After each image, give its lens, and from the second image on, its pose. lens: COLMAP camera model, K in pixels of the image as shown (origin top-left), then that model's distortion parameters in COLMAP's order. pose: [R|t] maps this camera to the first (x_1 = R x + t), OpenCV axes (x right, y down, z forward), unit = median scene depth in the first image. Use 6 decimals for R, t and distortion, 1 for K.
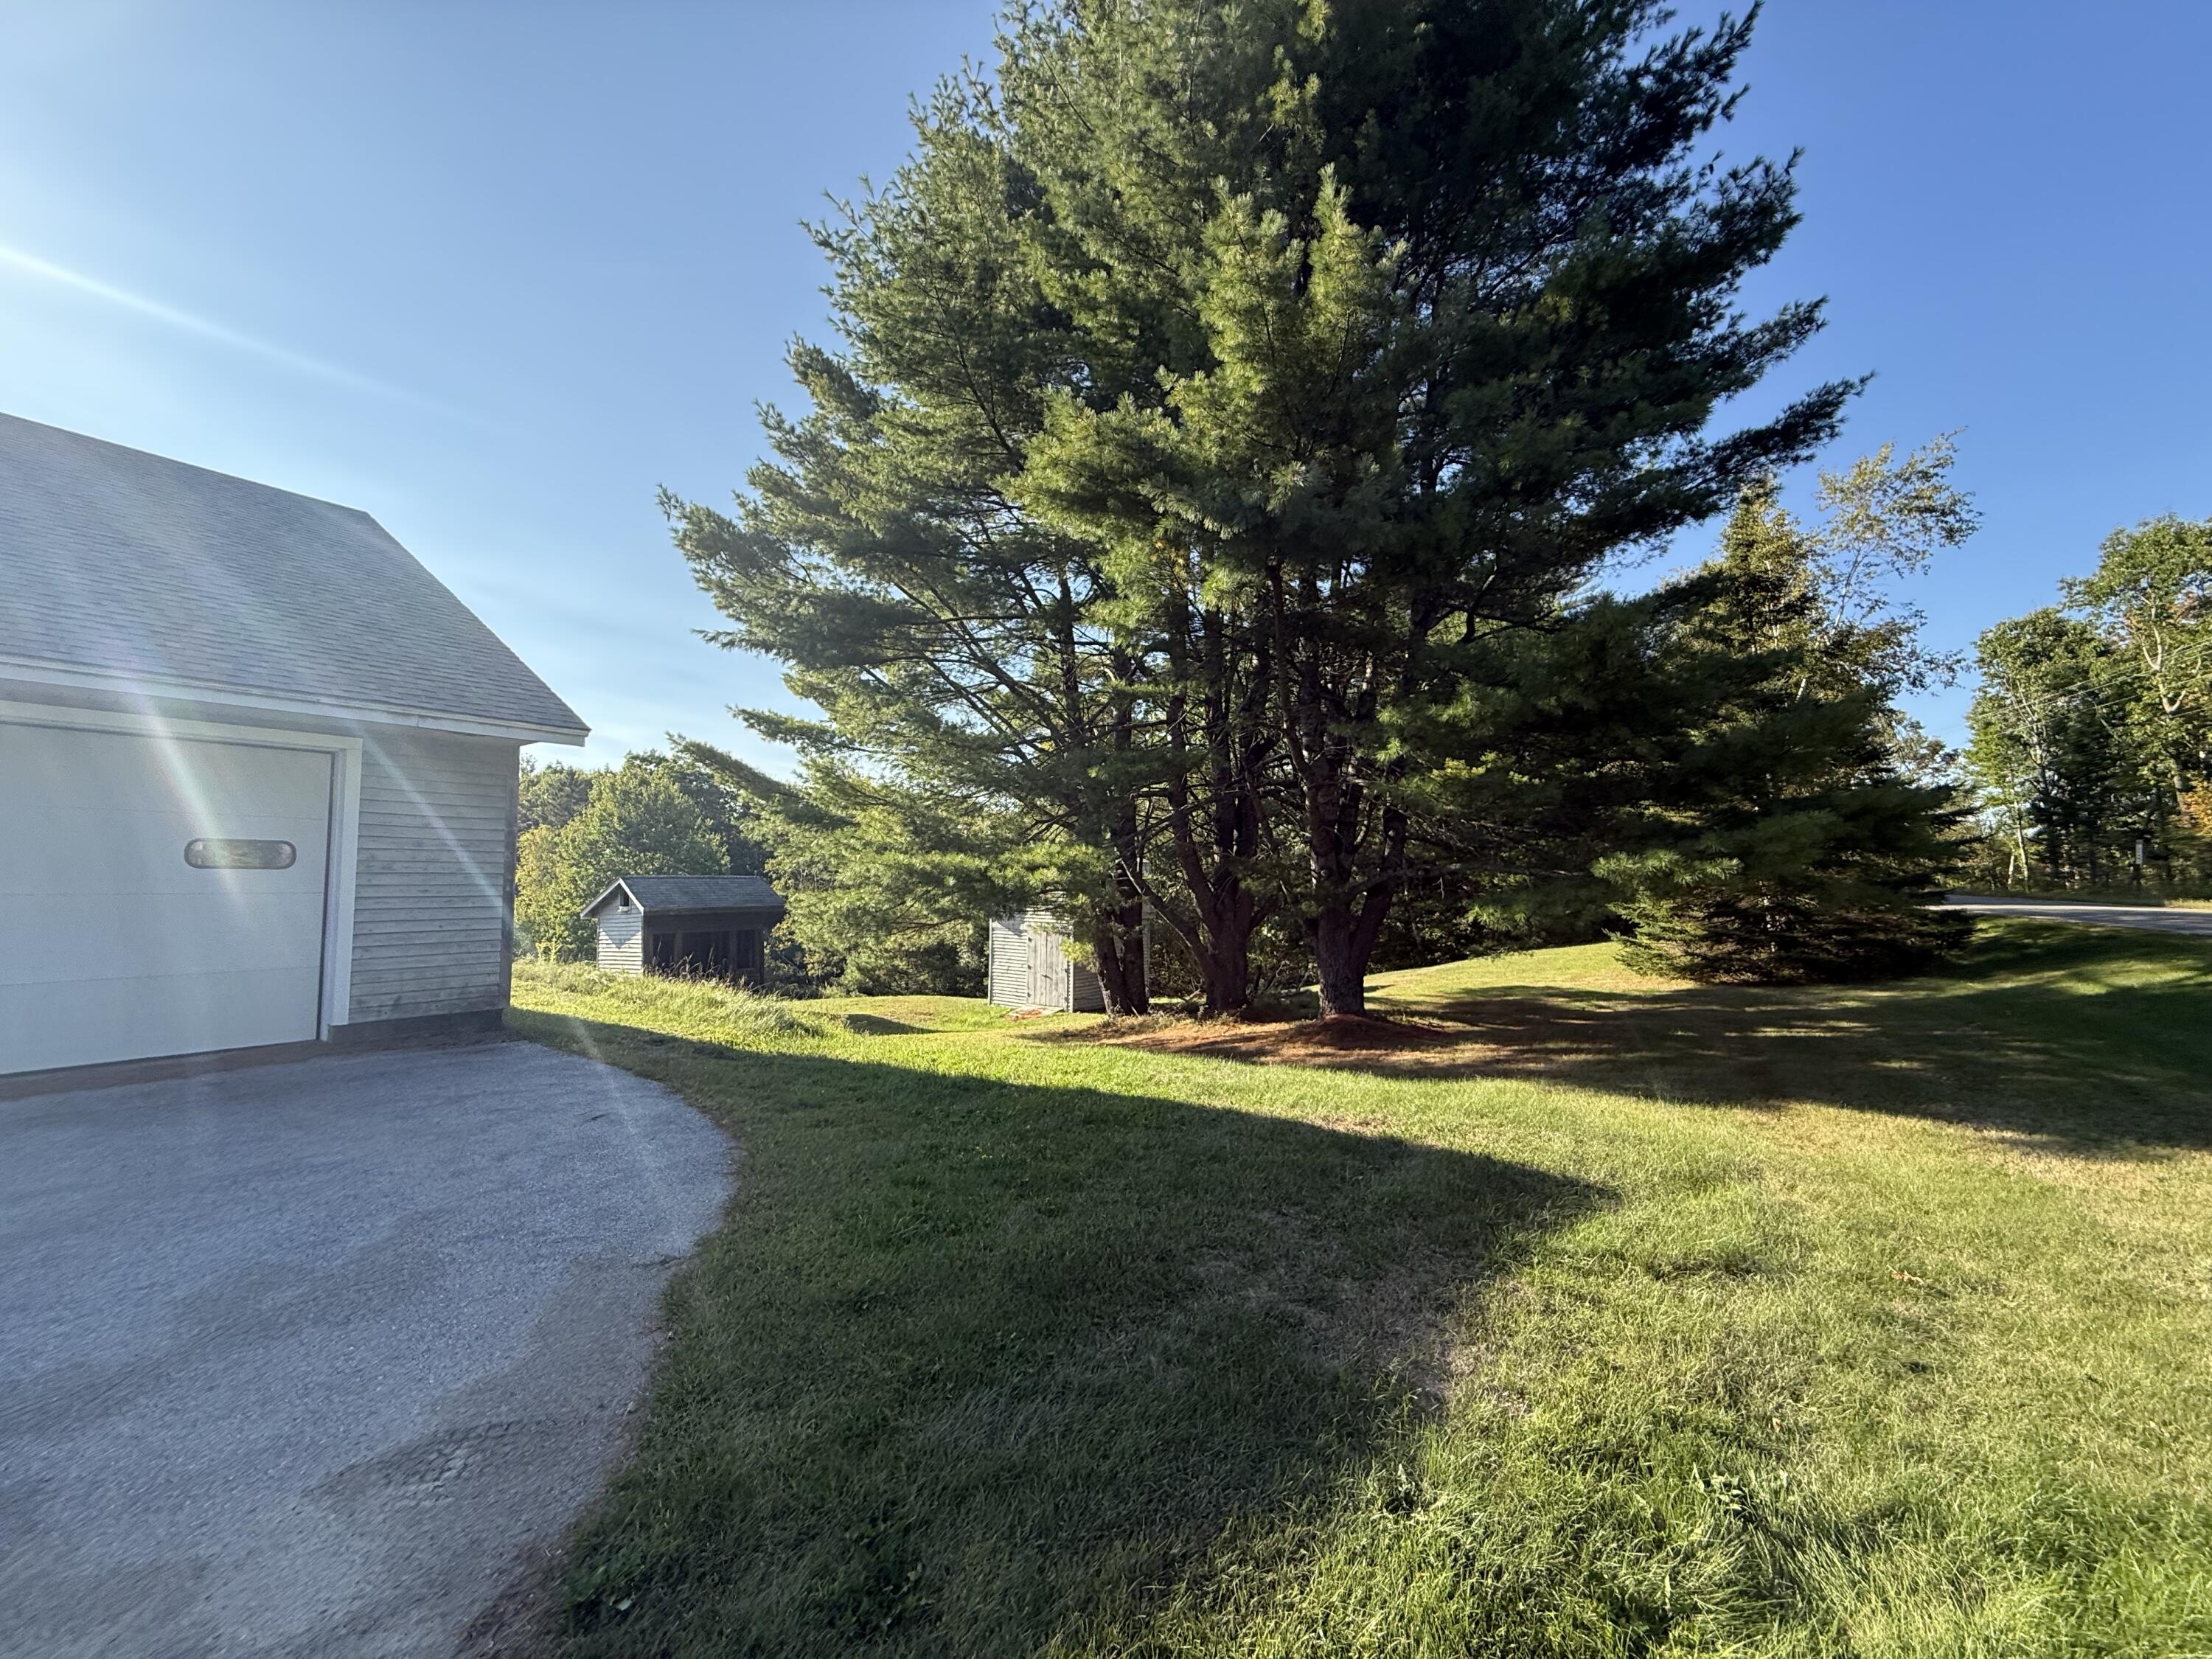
lens RADIAL K [[893.5, 0, 1100.9], [0, 893.5, 832.7], [0, 0, 1]] dist [0.001383, -0.000406]
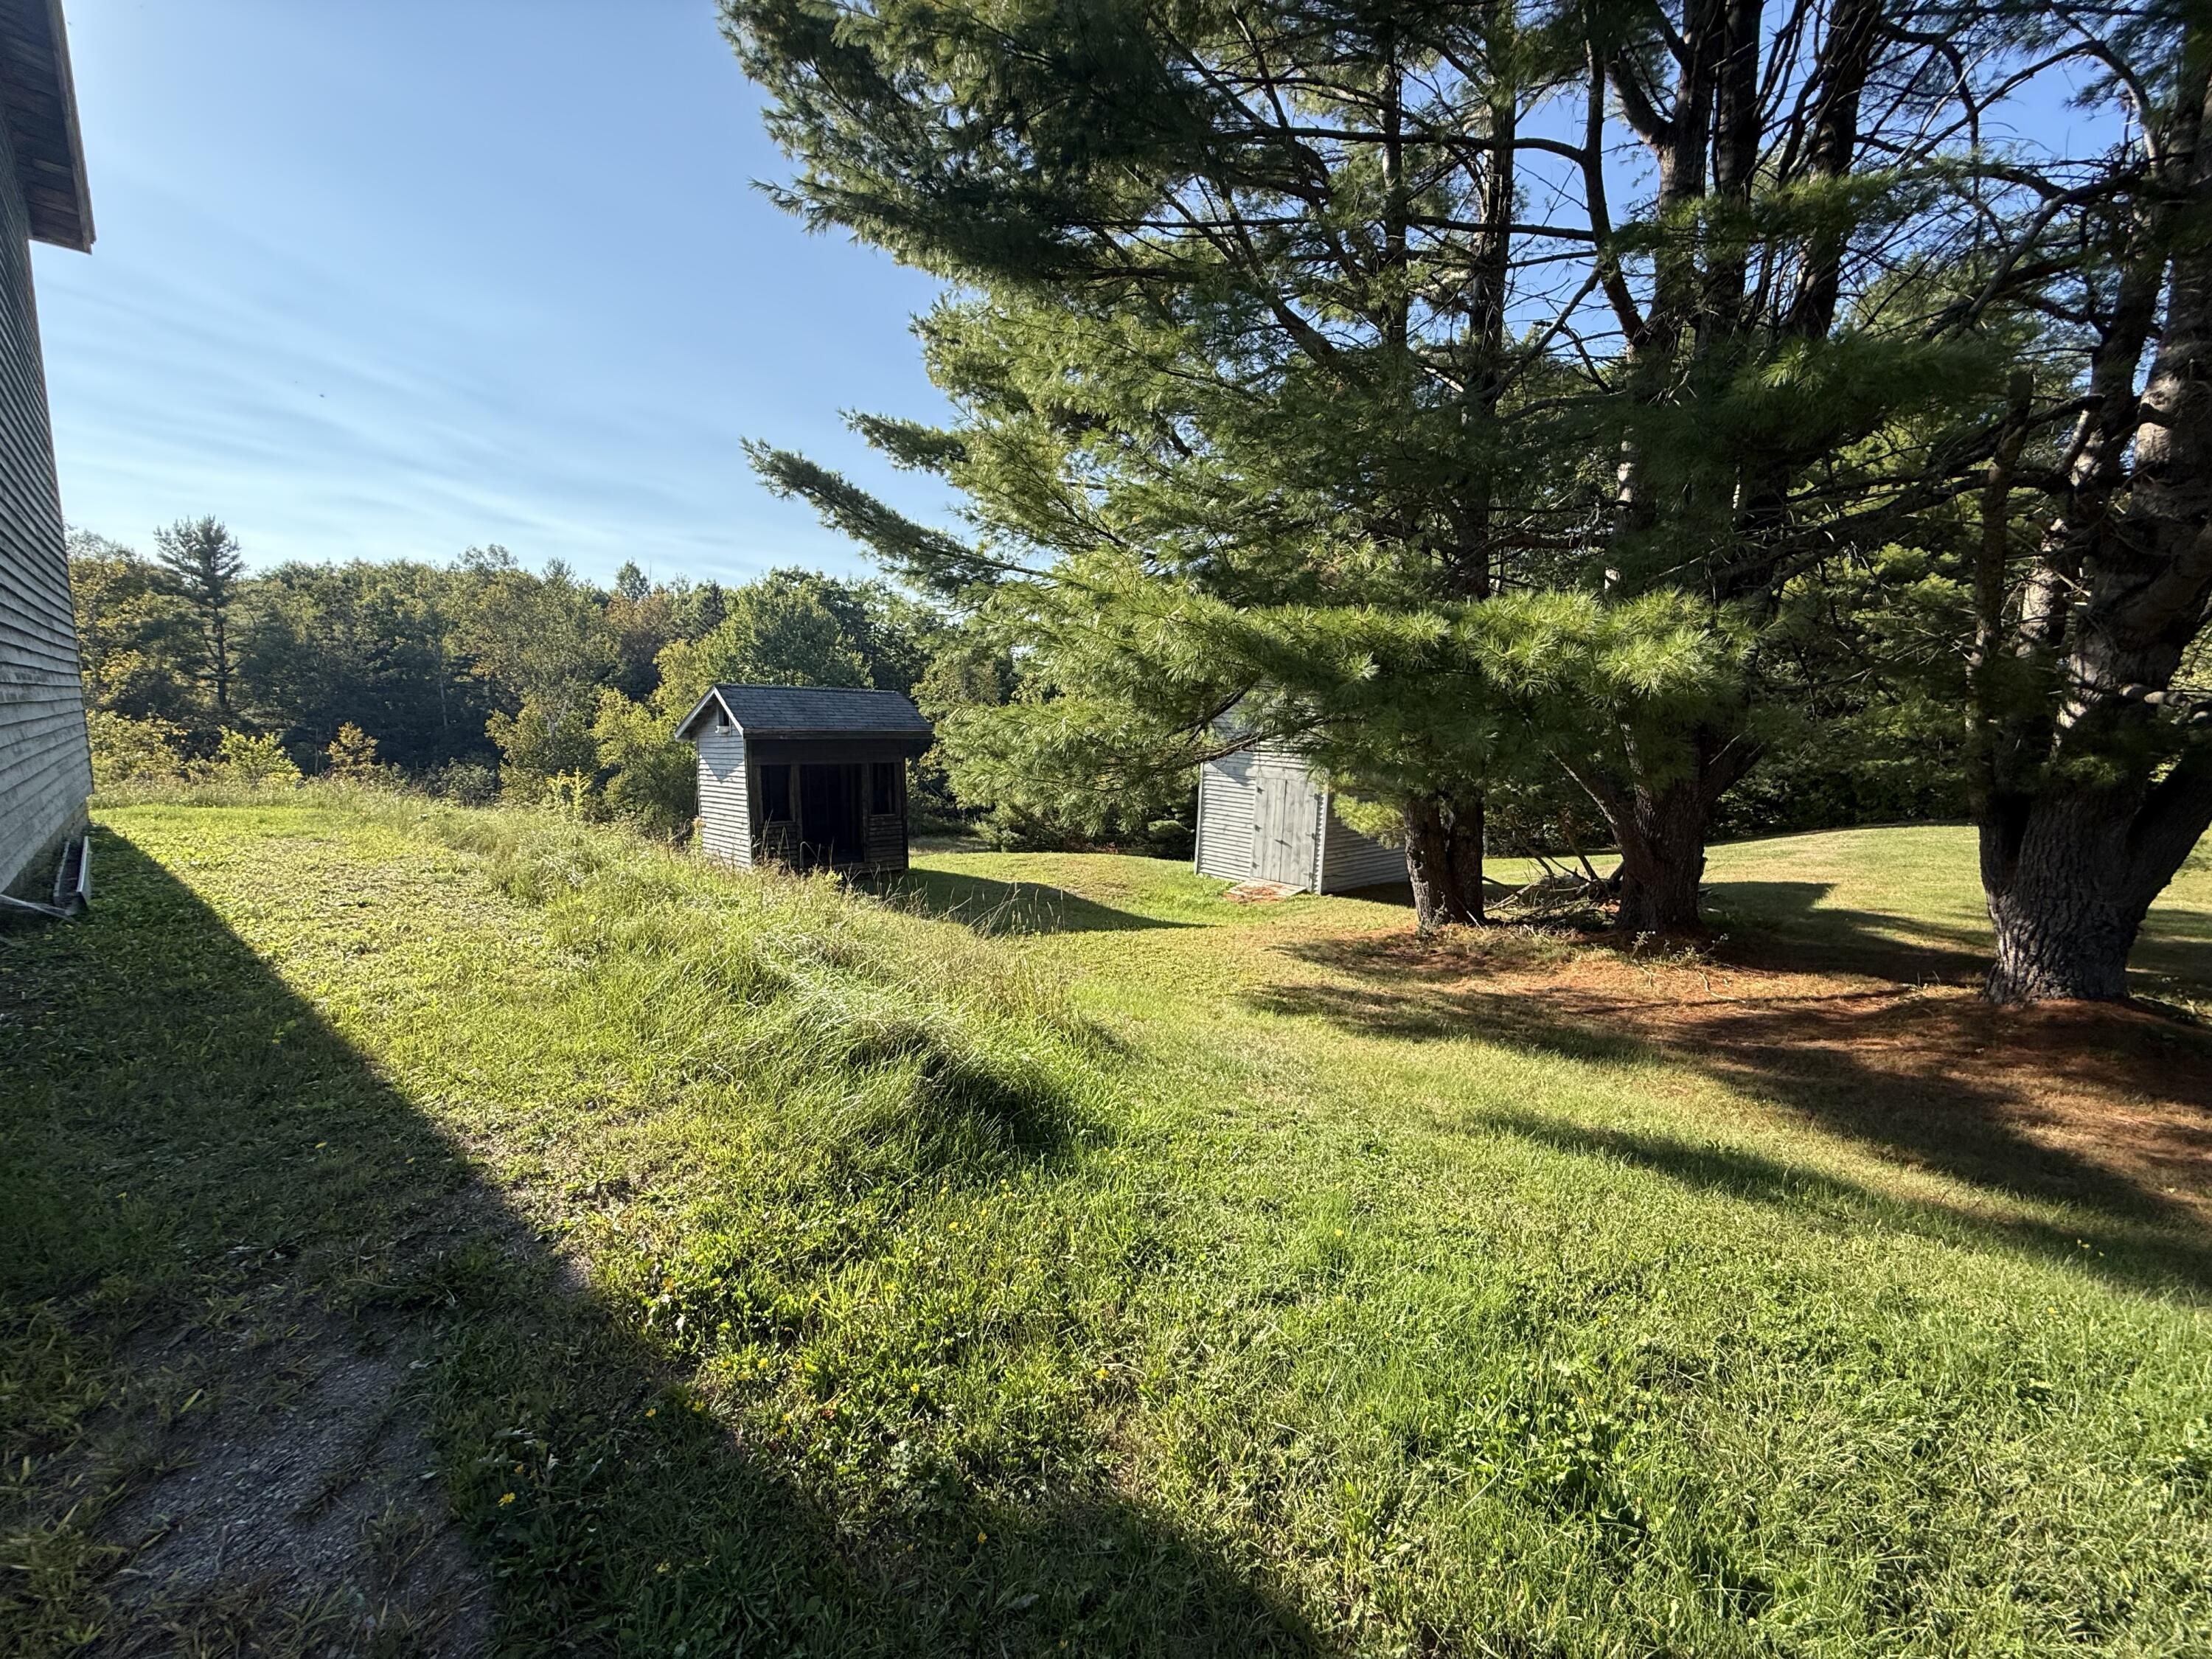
lens RADIAL K [[893.5, 0, 1100.9], [0, 893.5, 832.7], [0, 0, 1]] dist [0.001383, -0.000406]
pose [[0.987780, 0.047277, -0.148510, -0.196525], [-0.019579, 0.982975, 0.182694, 0.049198], [0.154619, -0.177554, 0.971889, 0.555527]]
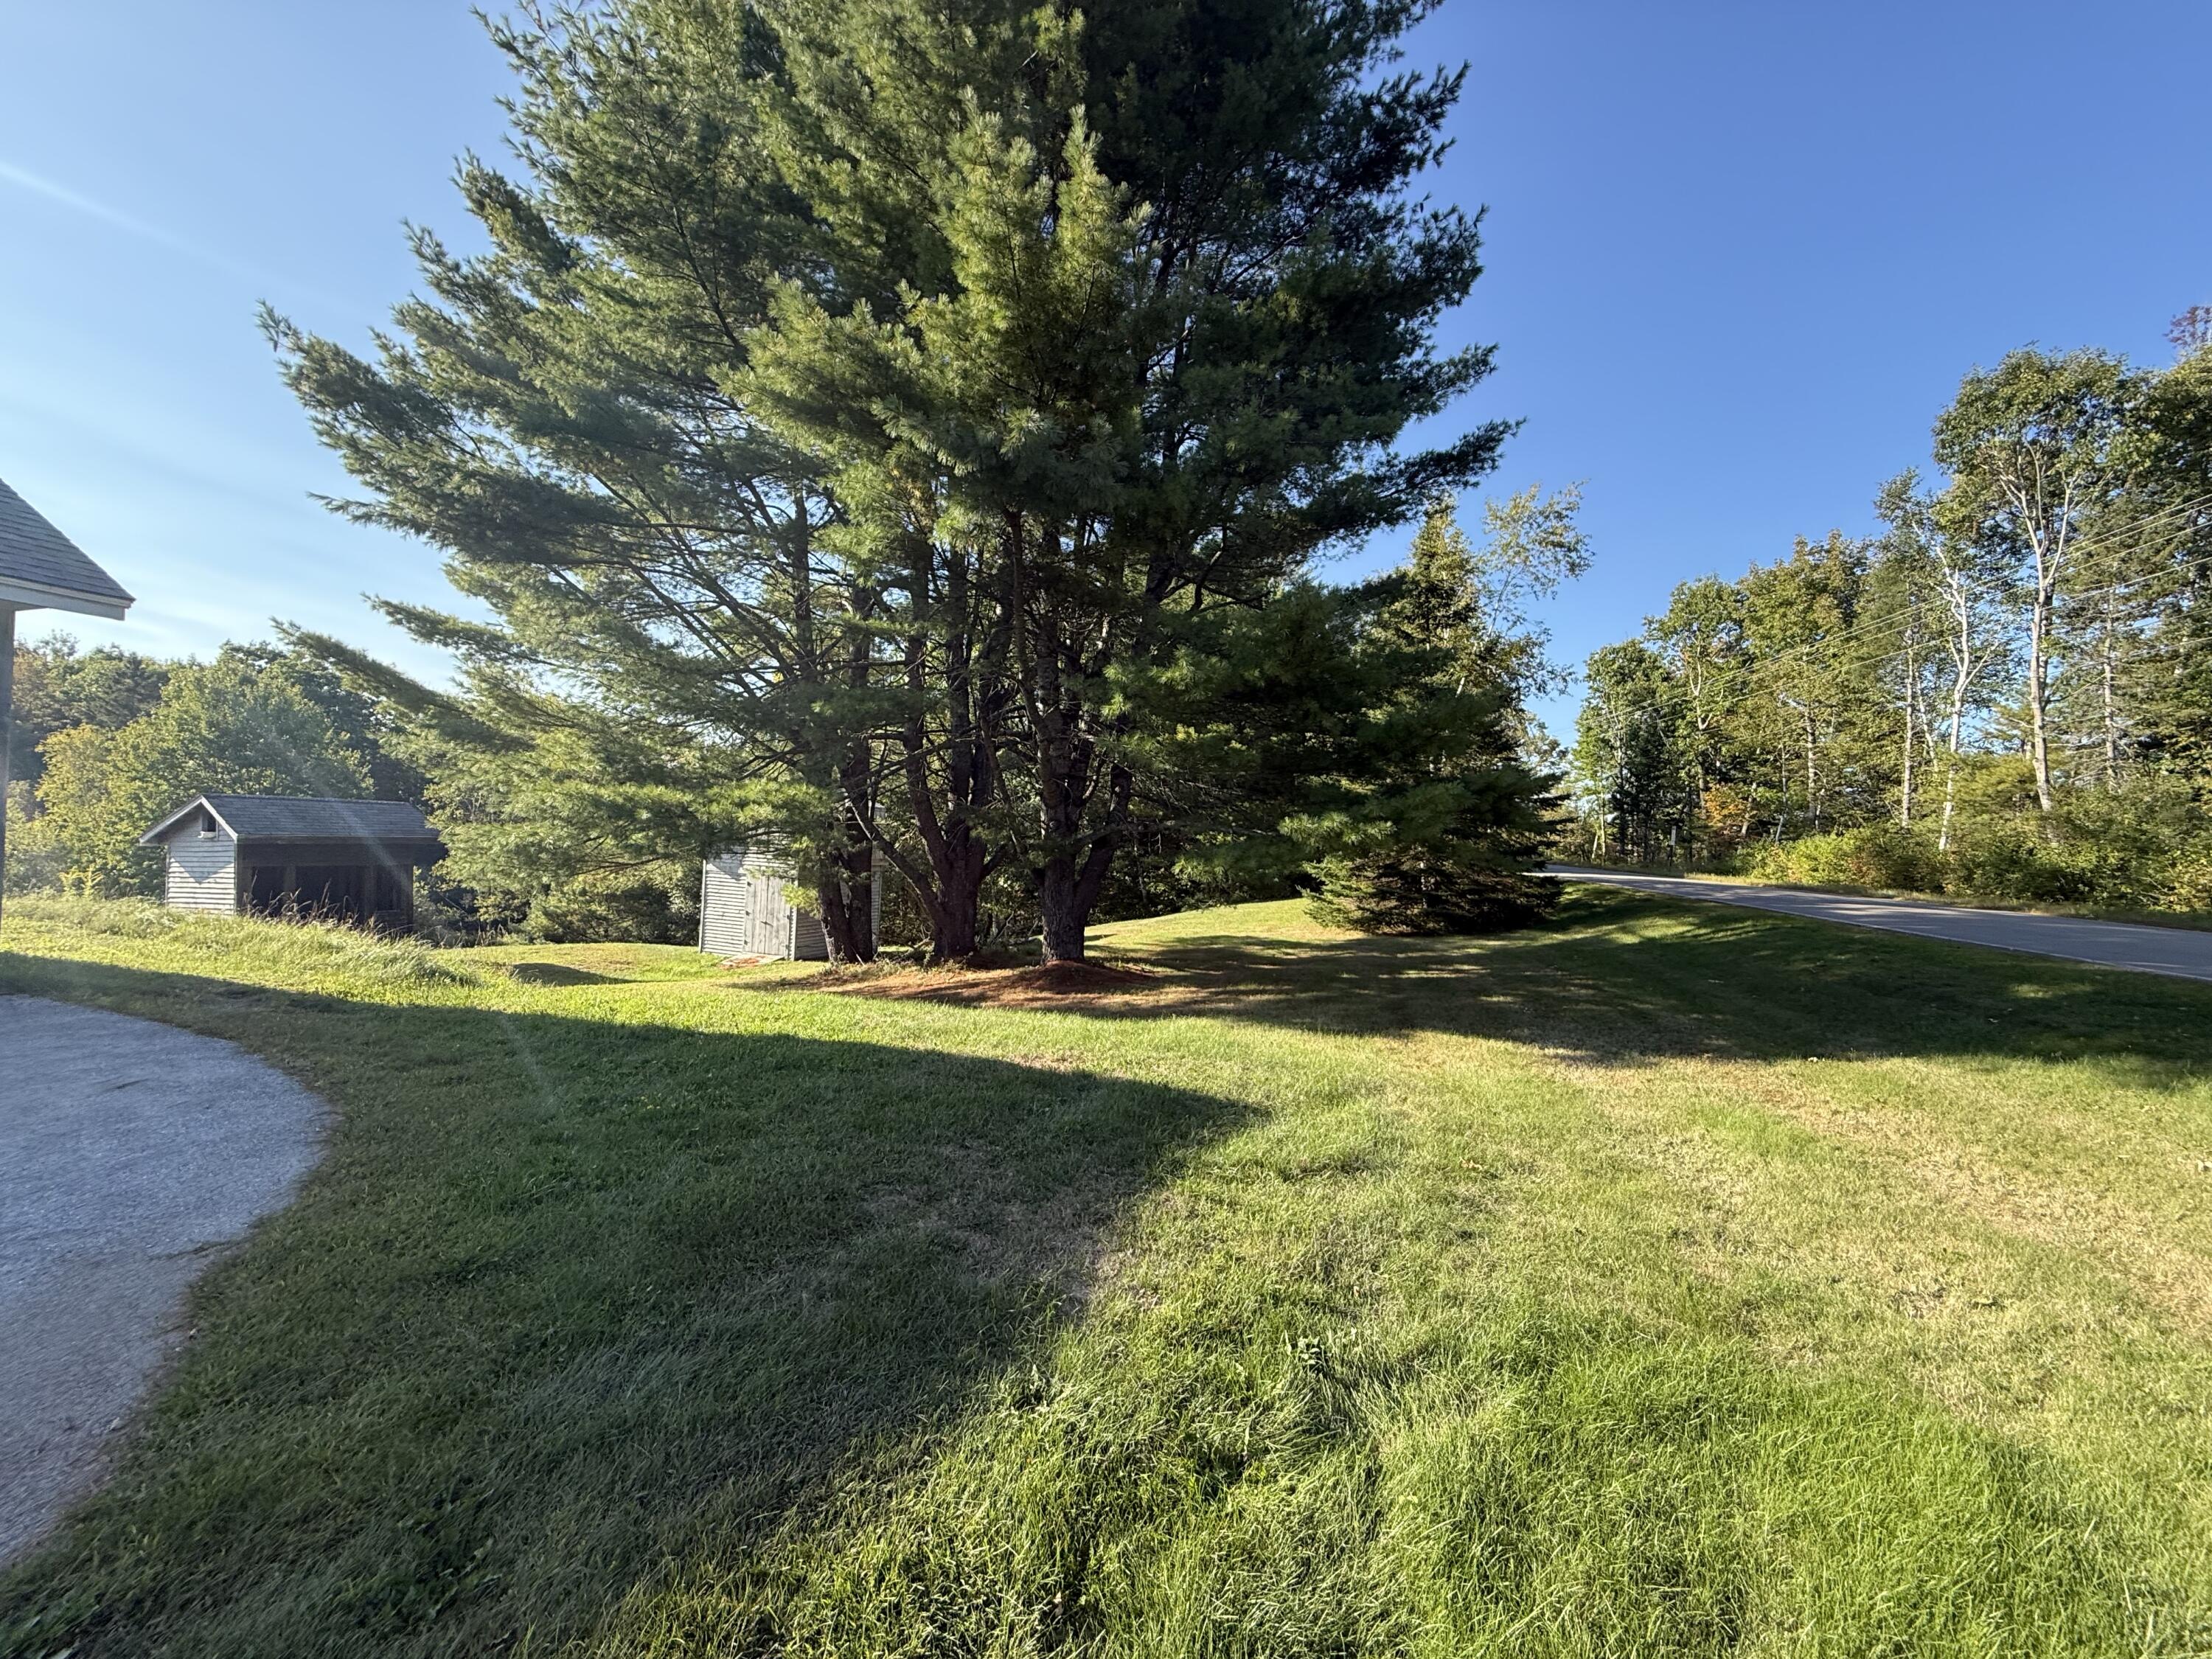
lens RADIAL K [[892.5, 0, 1106.6], [0, 892.5, 834.3], [0, 0, 1]] dist [0.000830, 0.000096]
pose [[0.957032, 0.037840, 0.287503, 0.017148], [-0.053967, 0.997370, 0.048375, 0.003778], [-0.284917, -0.061812, 0.956557, -0.000636]]
